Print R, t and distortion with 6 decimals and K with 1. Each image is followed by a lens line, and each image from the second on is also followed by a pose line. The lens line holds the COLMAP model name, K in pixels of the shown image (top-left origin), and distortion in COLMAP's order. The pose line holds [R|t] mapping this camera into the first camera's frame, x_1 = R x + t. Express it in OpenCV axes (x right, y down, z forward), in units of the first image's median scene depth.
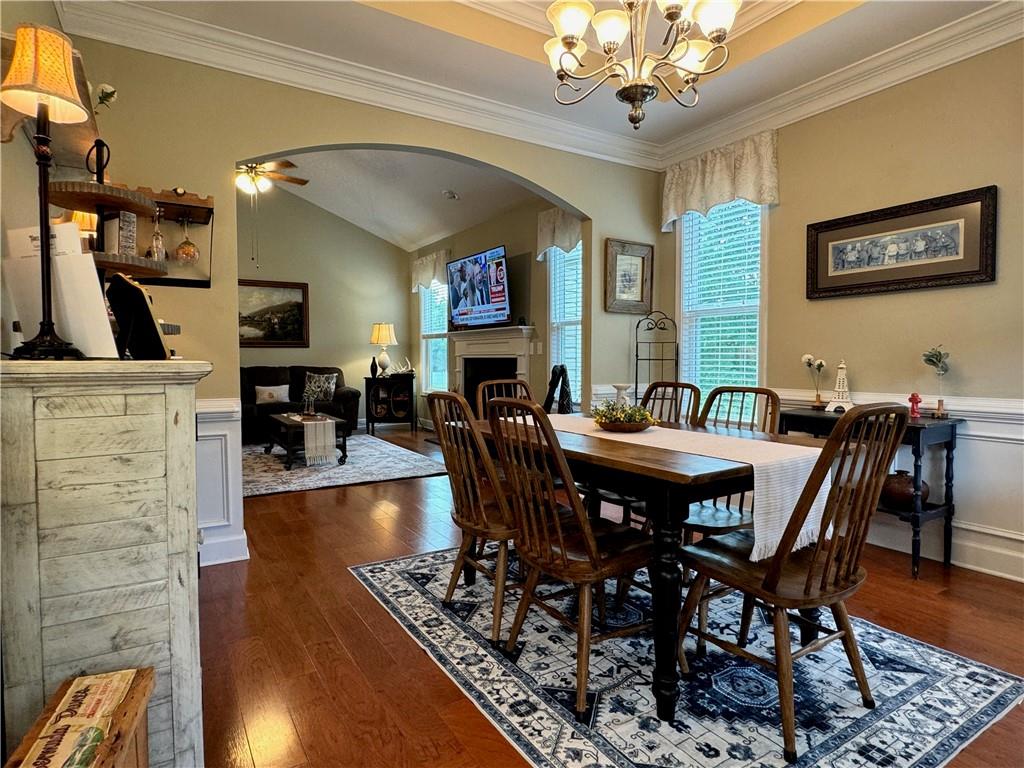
lens RADIAL K [[573.8, 0, 507.3], [0, 573.8, 385.5], [0, 0, 1]] dist [-0.003880, 0.001919]
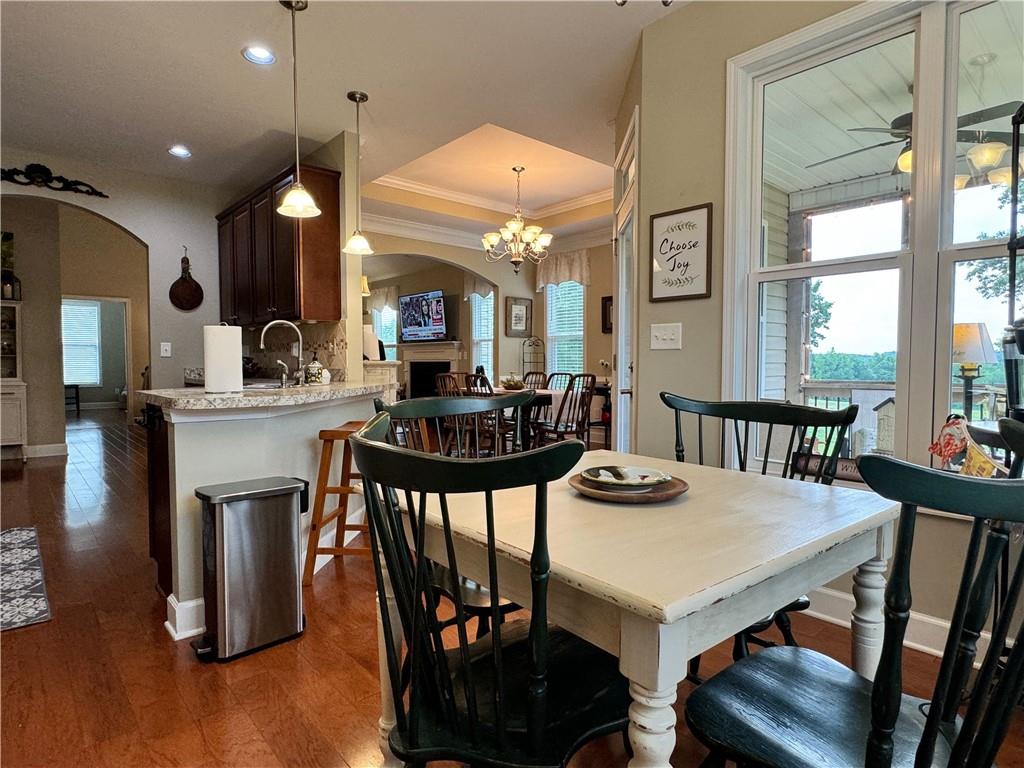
lens RADIAL K [[578.5, 0, 508.7], [0, 578.5, 386.7], [0, 0, 1]] dist [-0.004238, 0.001587]
pose [[0.985454, -0.006378, 0.169824, -0.101192], [0.007641, 0.999948, -0.006787, 0.033535], [-0.169772, 0.007986, 0.985451, -0.611293]]
